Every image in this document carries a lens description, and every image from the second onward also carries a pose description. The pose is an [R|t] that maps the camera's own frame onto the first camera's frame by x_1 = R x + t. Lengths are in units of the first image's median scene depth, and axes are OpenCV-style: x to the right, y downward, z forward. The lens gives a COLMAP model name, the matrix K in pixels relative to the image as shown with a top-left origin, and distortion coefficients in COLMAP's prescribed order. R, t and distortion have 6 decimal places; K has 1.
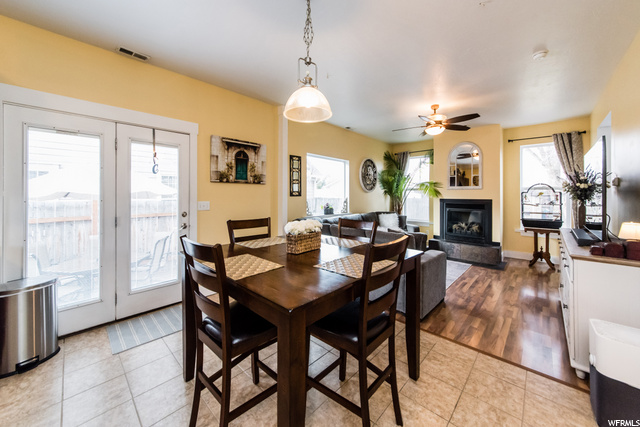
lens RADIAL K [[235.8, 0, 340.4], [0, 235.8, 193.7], [0, 0, 1]] dist [-0.000591, 0.001083]
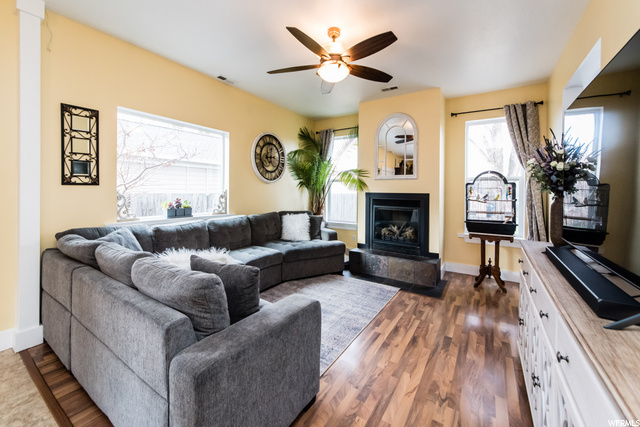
lens RADIAL K [[247.0, 0, 347.6], [0, 247.0, 191.4], [0, 0, 1]] dist [0.005282, -0.000302]
pose [[0.980962, 0.005203, 0.194128, 0.248516], [-0.006619, 0.999956, 0.006643, 0.014348], [-0.194085, -0.007802, 0.980954, 0.306347]]
